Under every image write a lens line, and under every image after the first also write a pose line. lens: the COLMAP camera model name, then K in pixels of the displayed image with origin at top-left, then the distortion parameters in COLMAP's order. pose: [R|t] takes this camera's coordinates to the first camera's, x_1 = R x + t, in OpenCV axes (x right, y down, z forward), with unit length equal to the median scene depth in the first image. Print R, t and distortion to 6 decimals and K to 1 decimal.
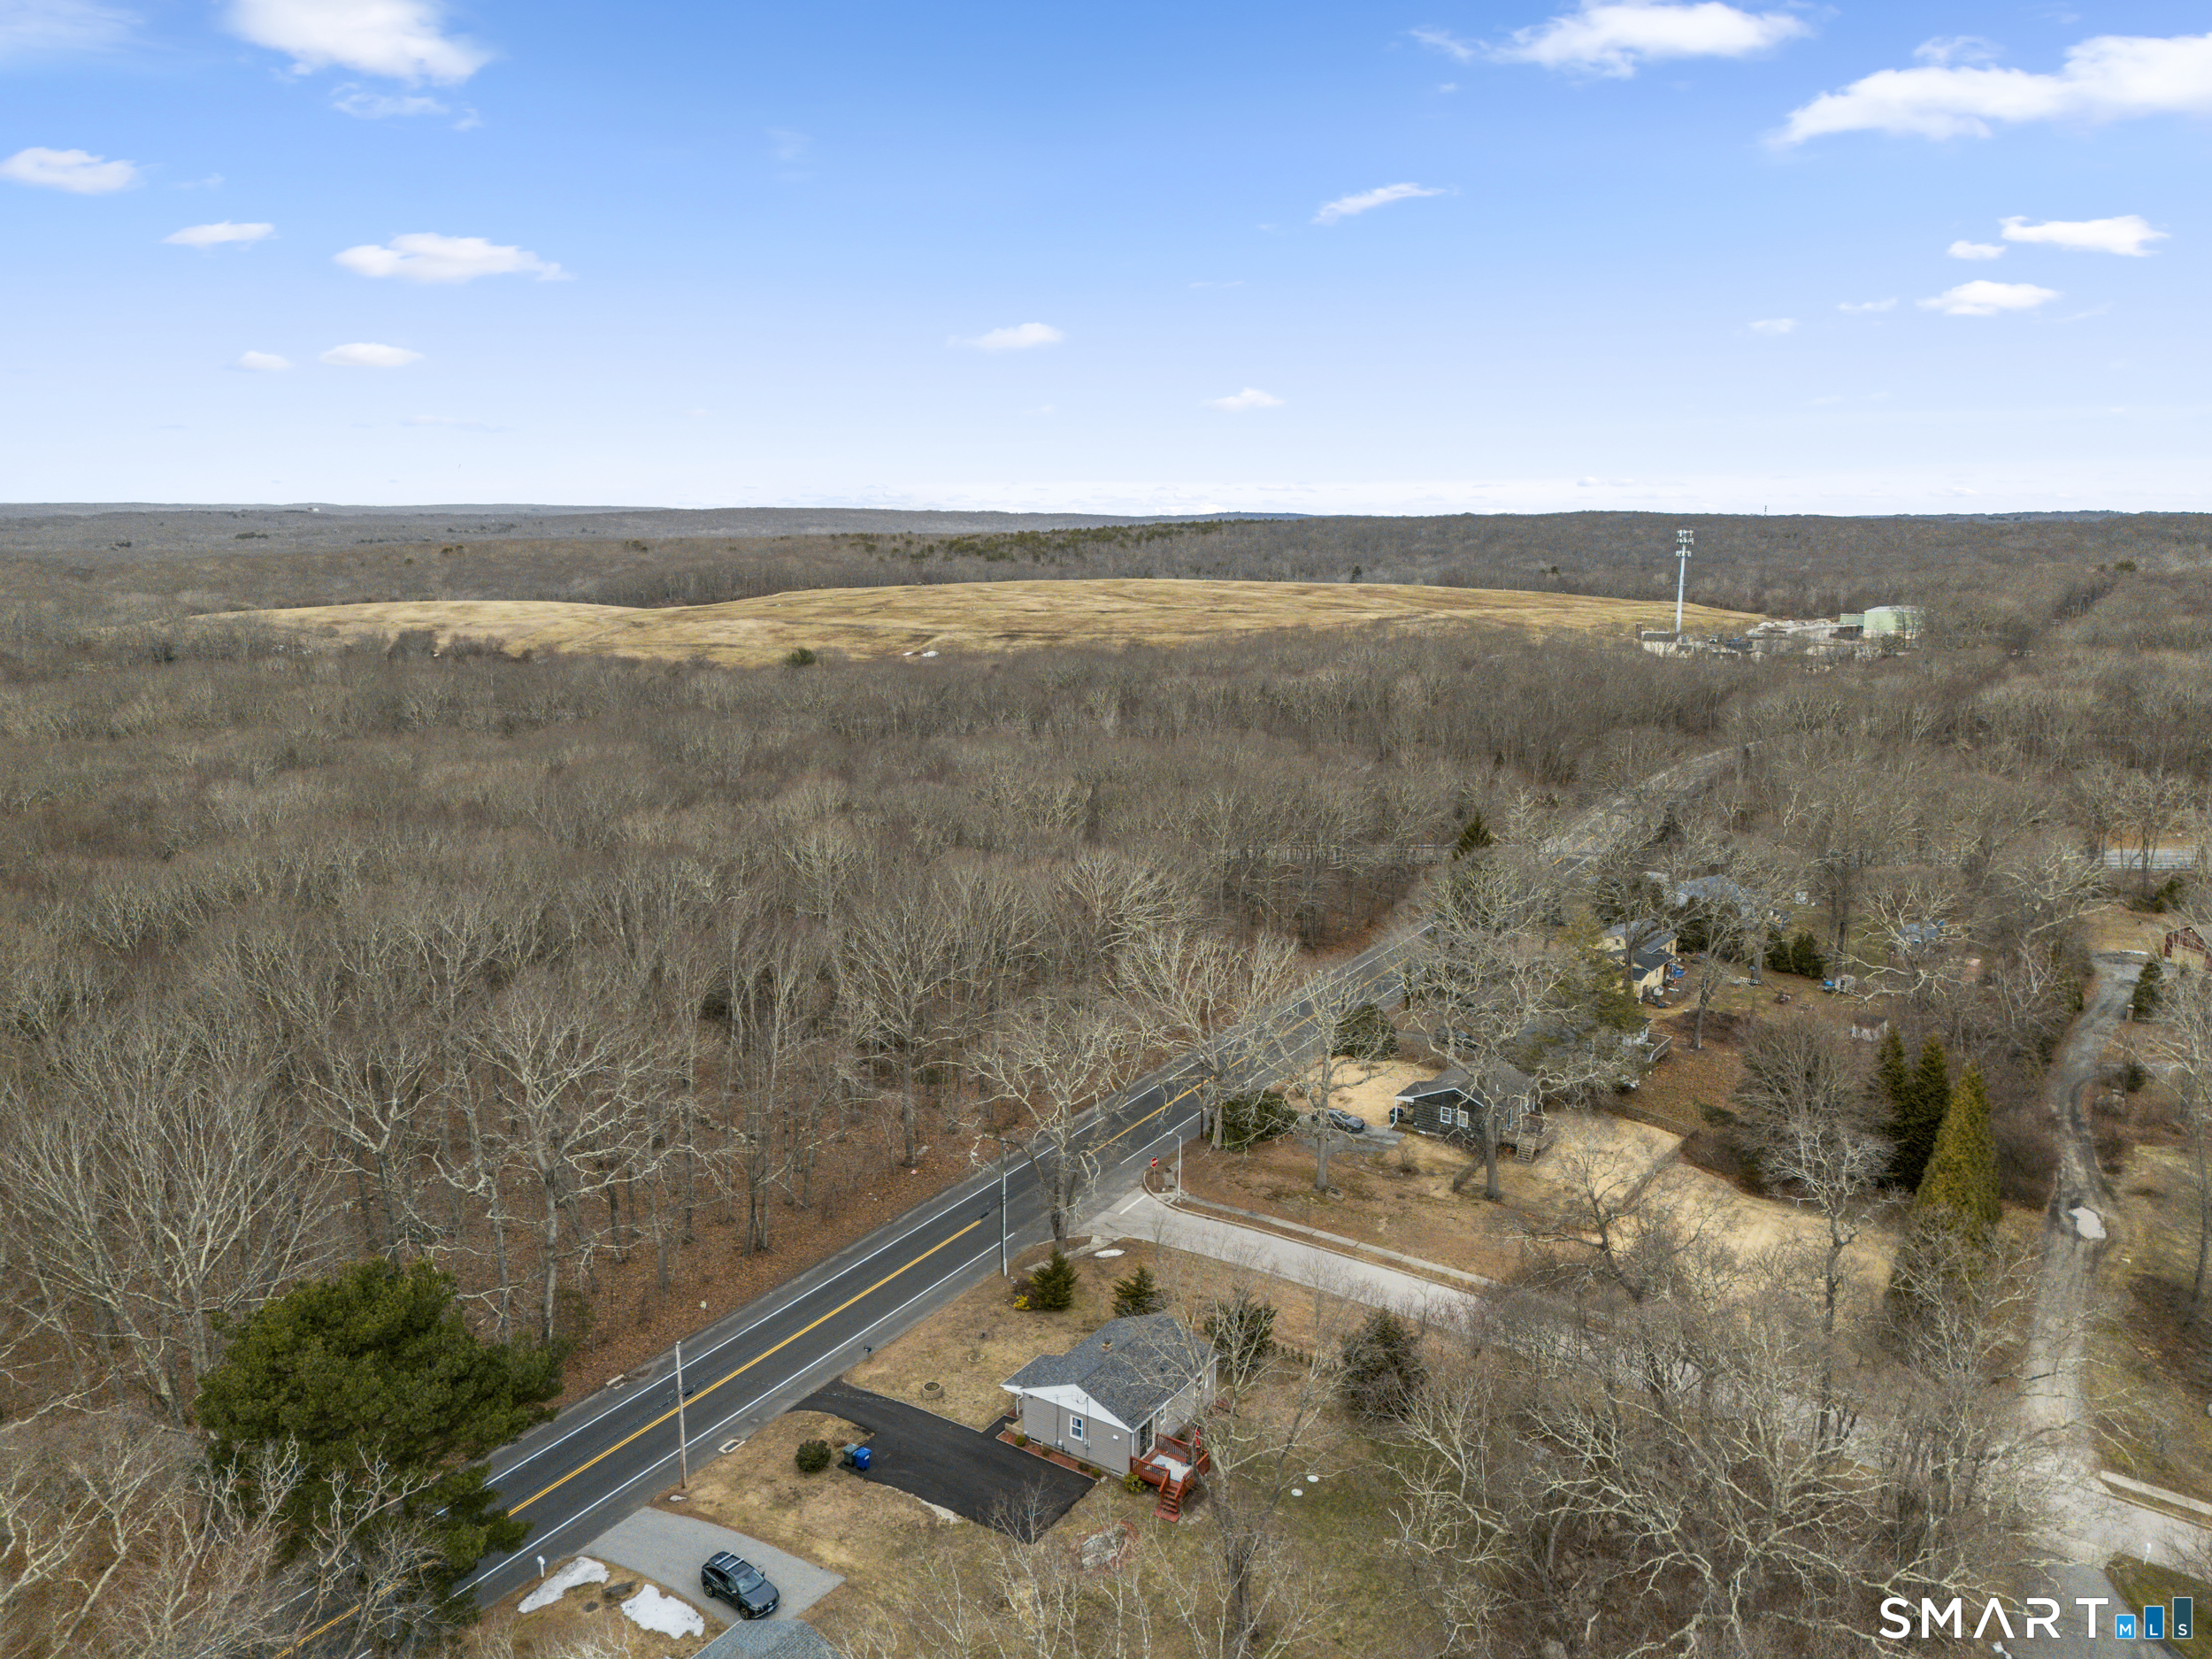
lens RADIAL K [[1564.0, 0, 1156.1], [0, 1564.0, 825.3], [0, 0, 1]] dist [-0.000745, -0.000903]
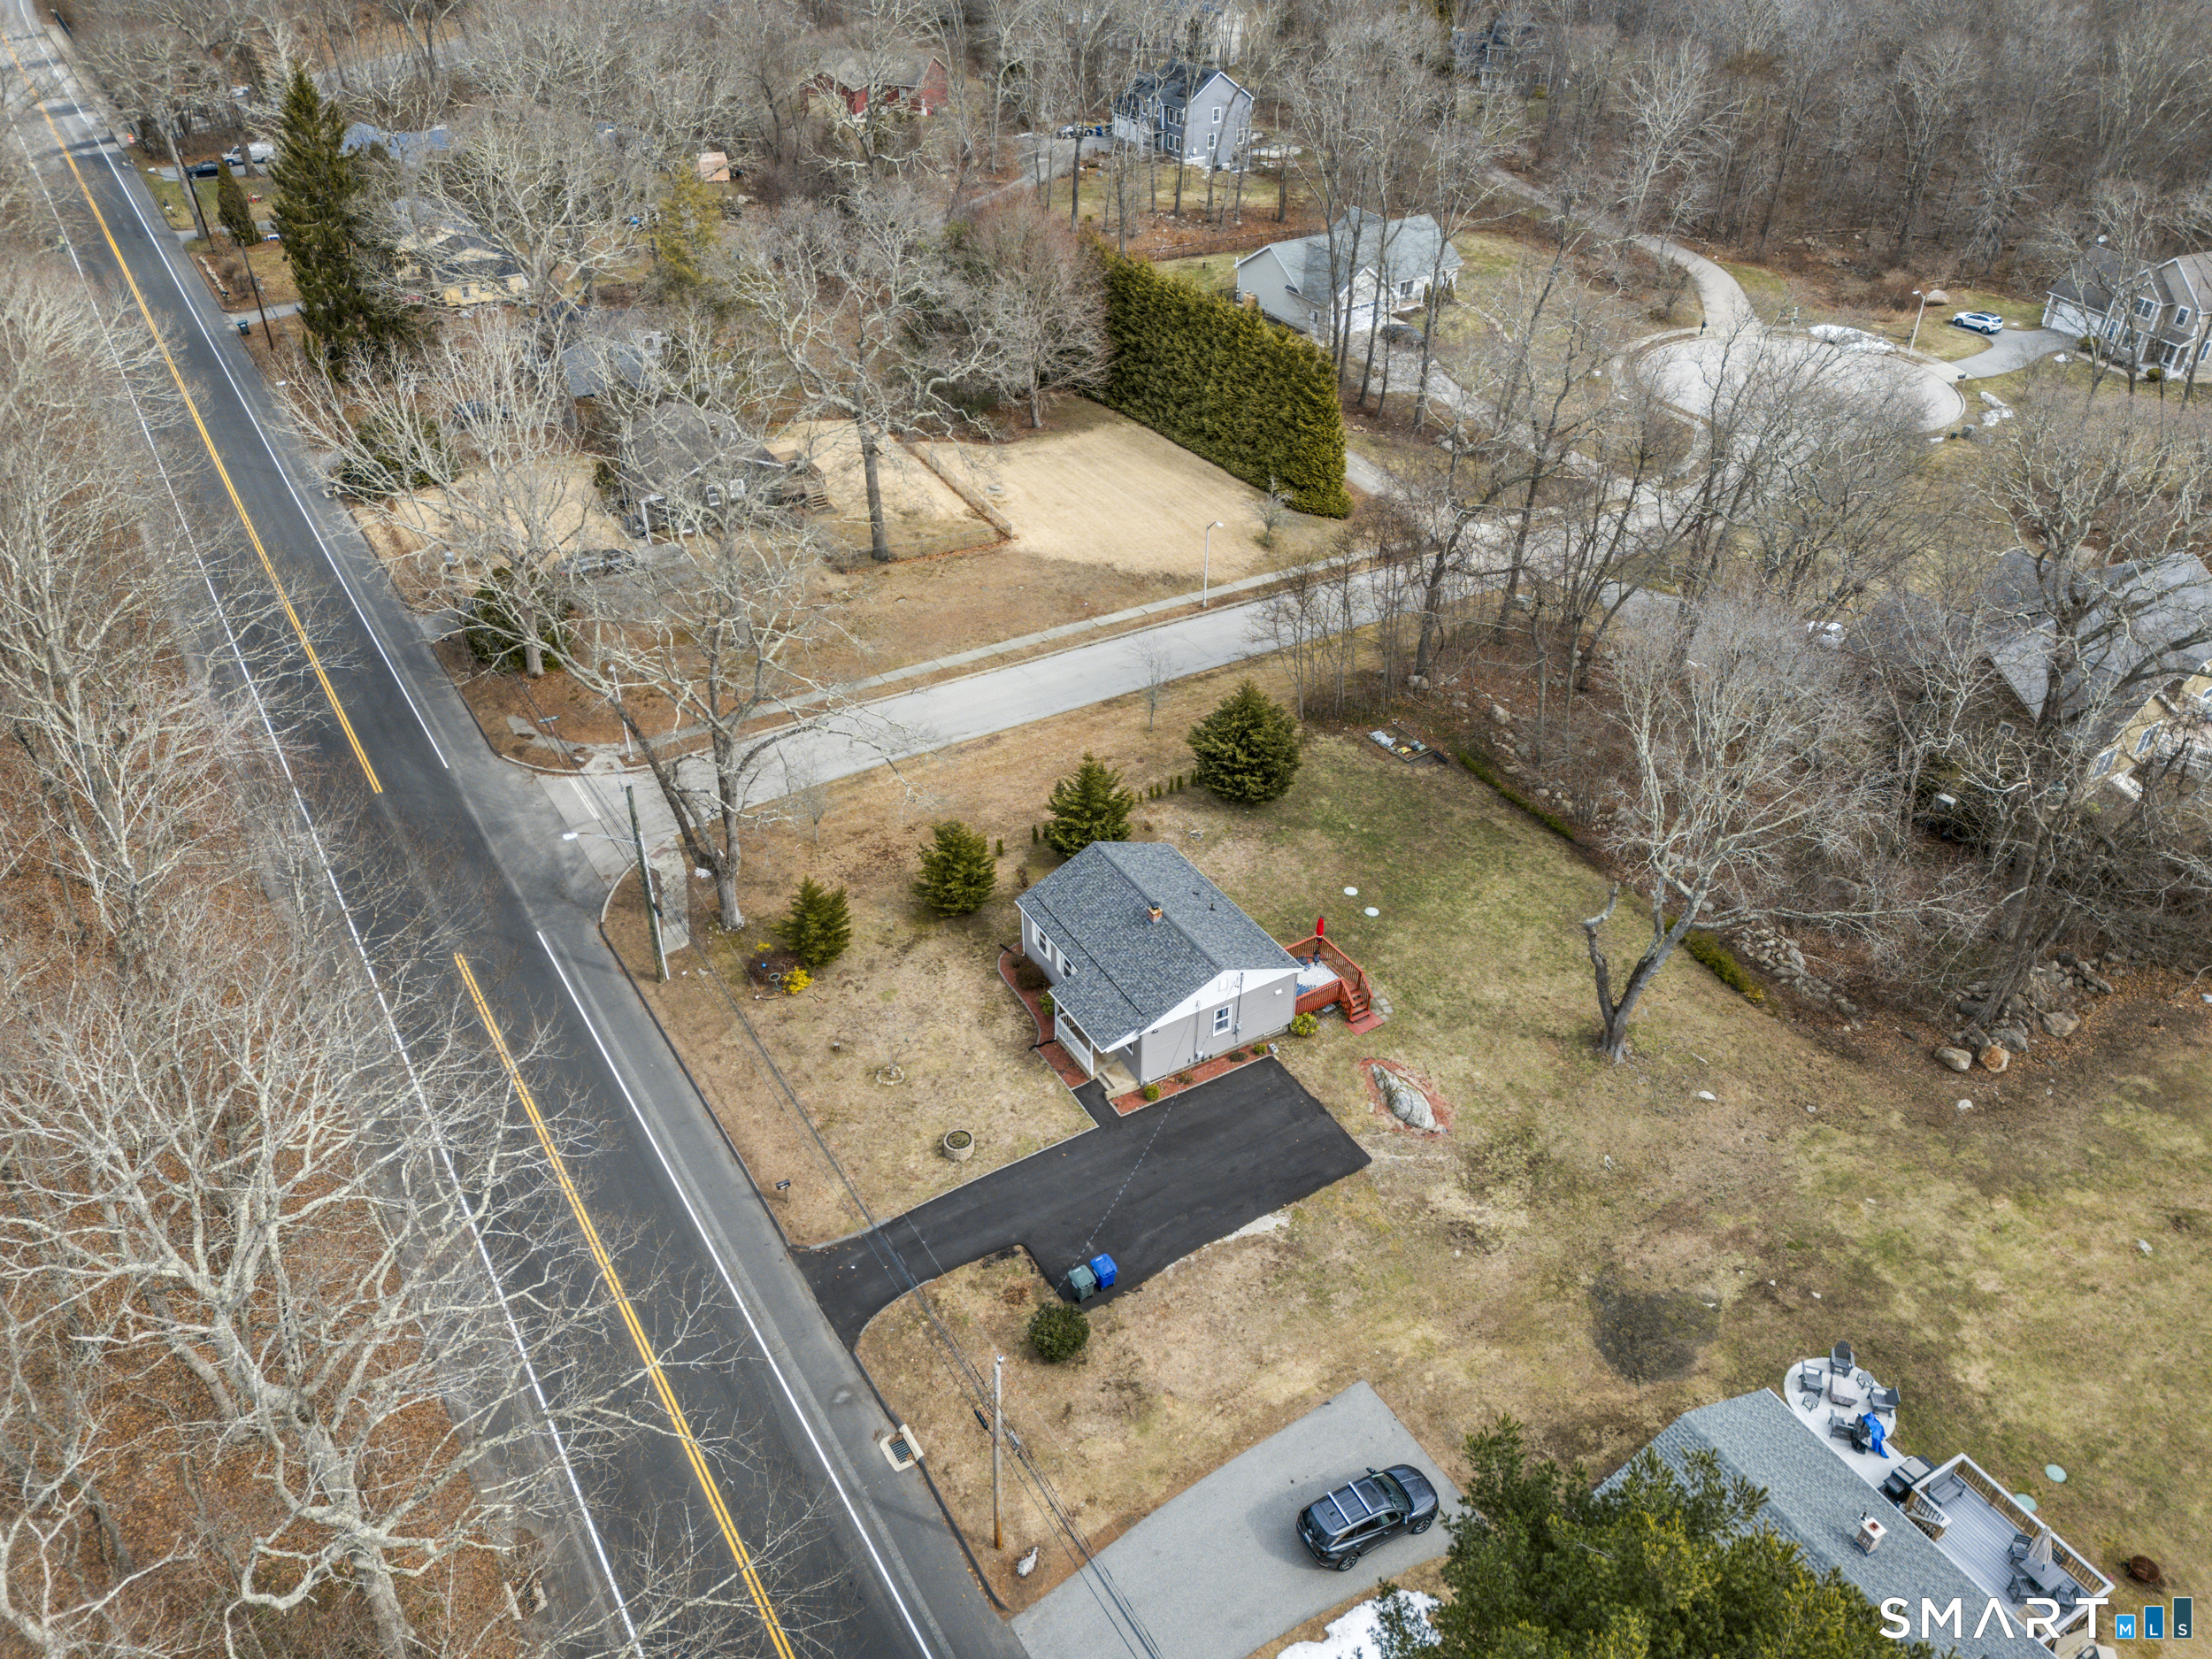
lens RADIAL K [[1625.4, 0, 1106.0], [0, 1625.4, 829.5], [0, 0, 1]] dist [0.100191, -0.126571]
pose [[0.449172, -0.525749, 0.722380, -0.550141], [0.161537, 0.842997, 0.513091, -0.065039], [-0.878721, -0.113775, 0.463579, 0.719007]]
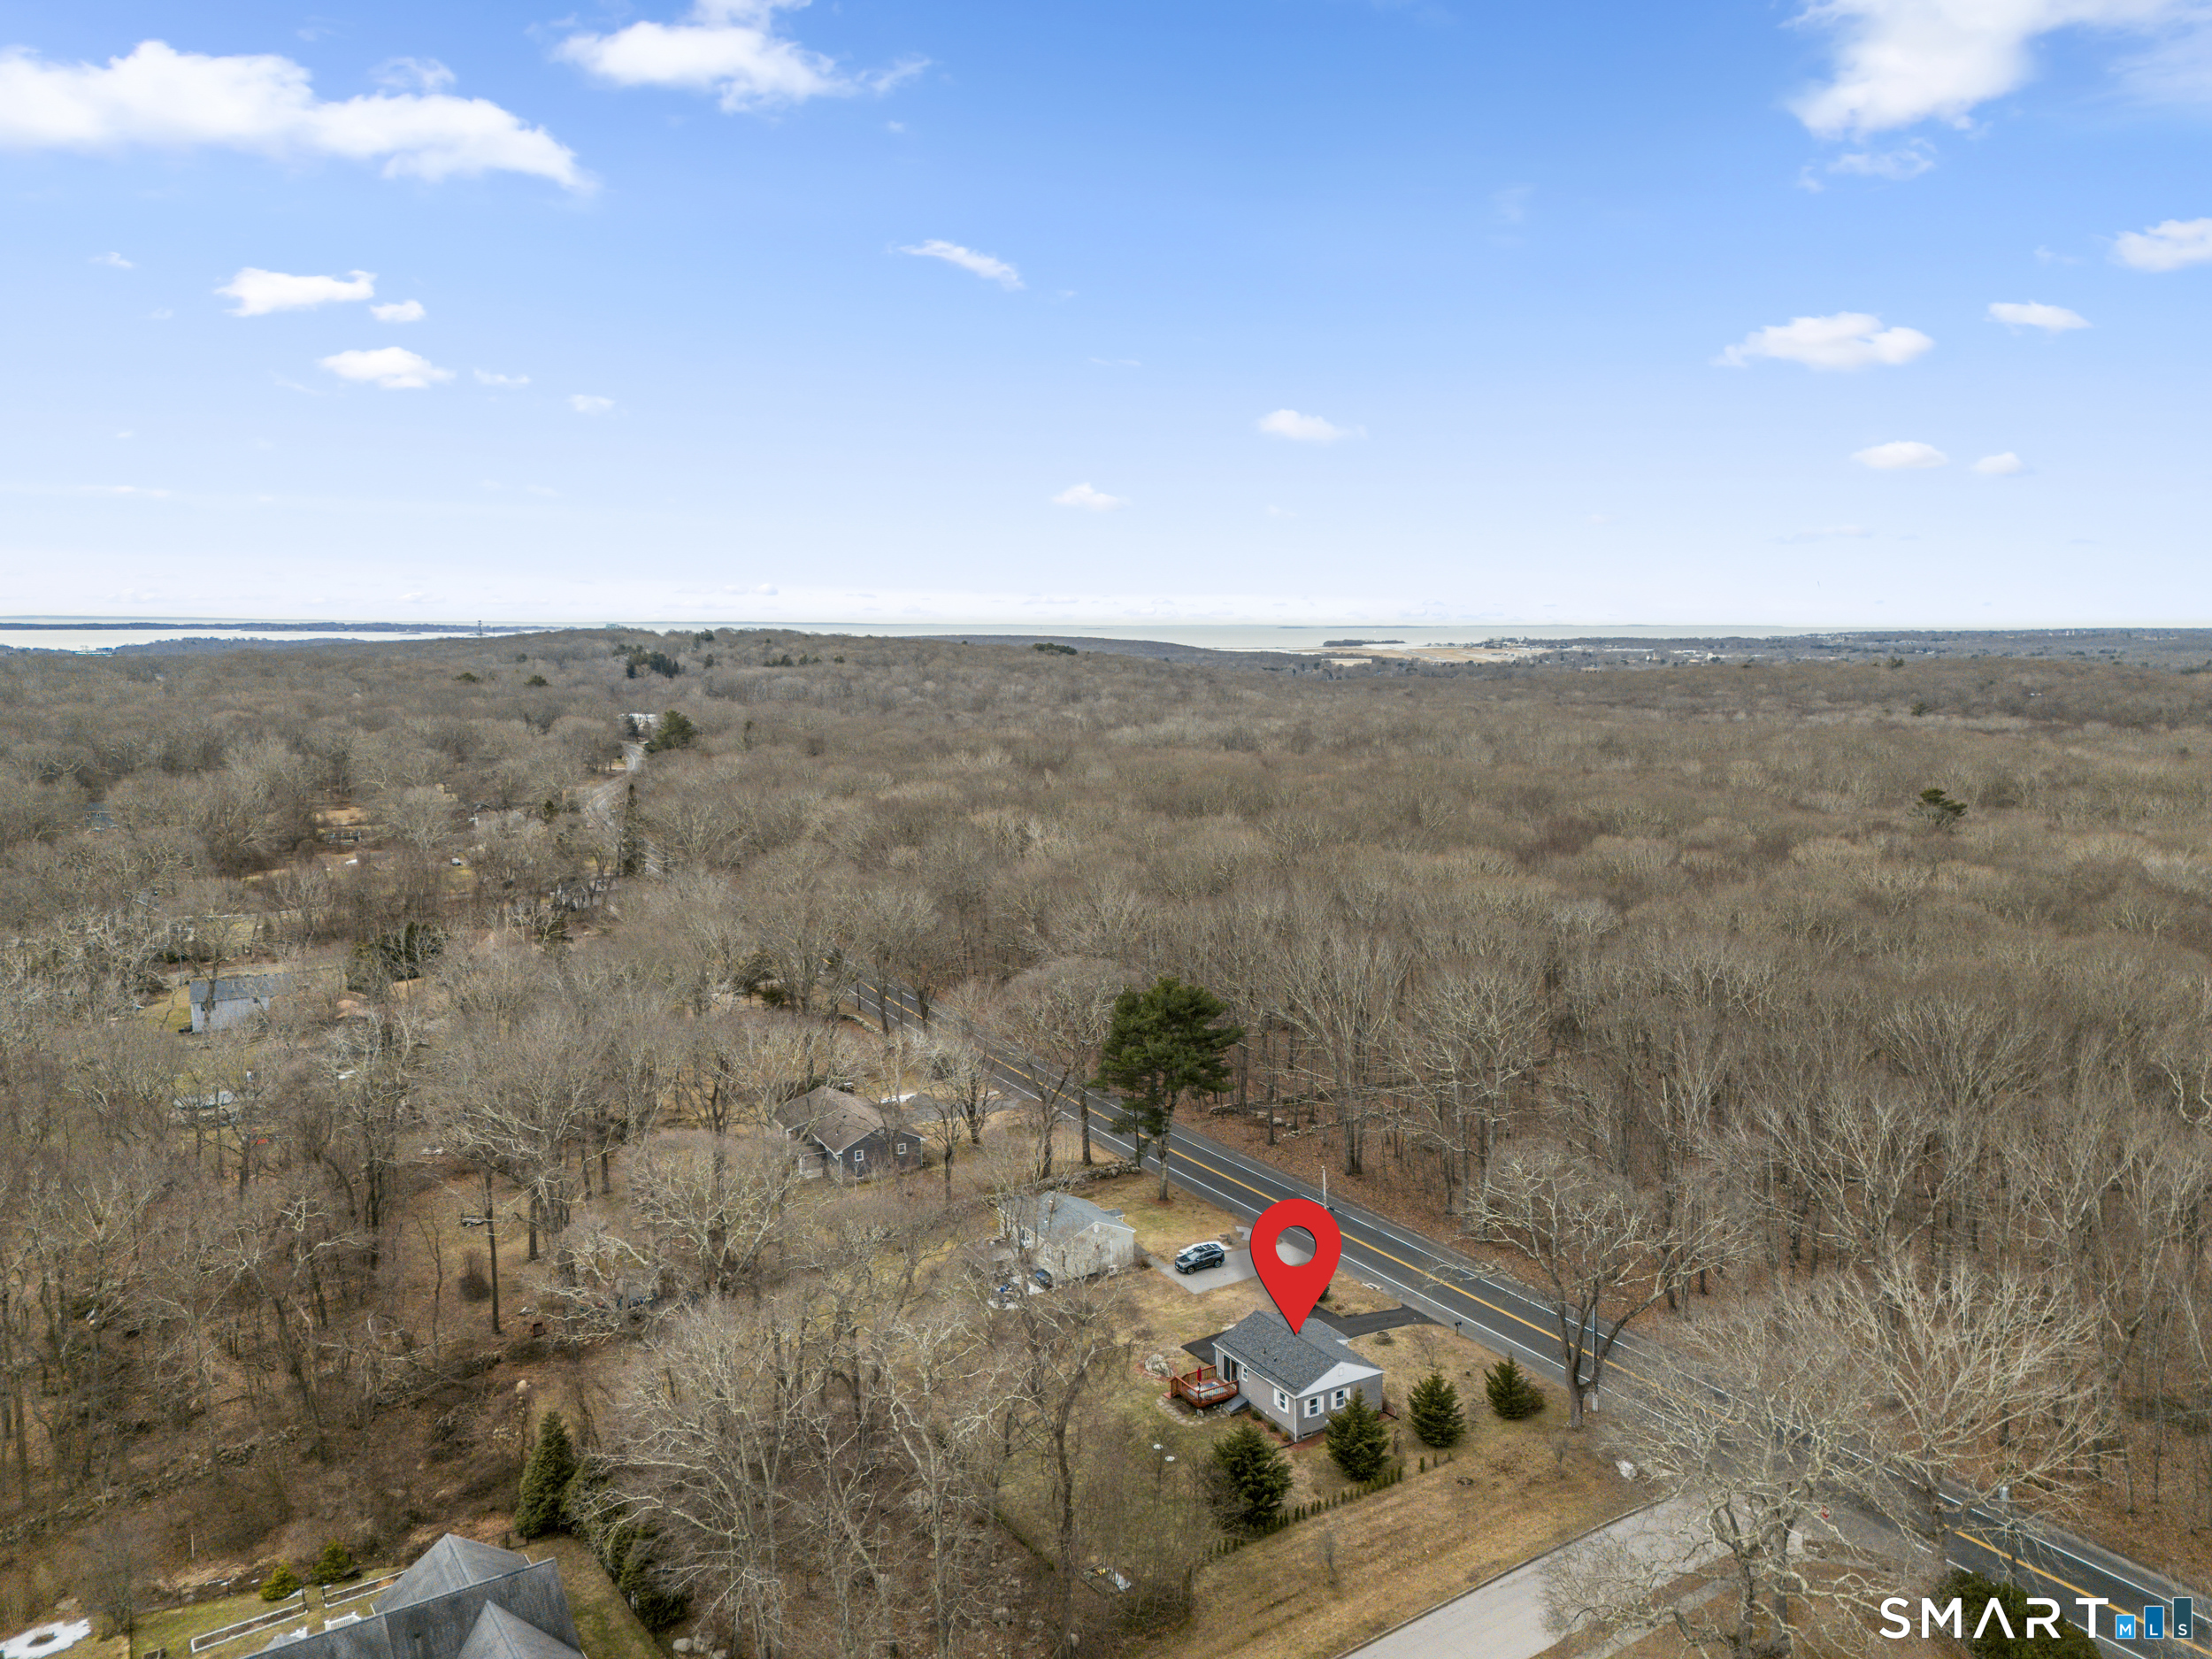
lens RADIAL K [[1635.0, 0, 1103.9], [0, 1635.0, 818.7], [0, 0, 1]] dist [0.061425, -0.042155]
pose [[-0.459444, 0.097328, -0.882858, 1.167623], [-0.165104, 0.967297, 0.192557, -0.278238], [0.872727, 0.234232, -0.428349, 1.369206]]
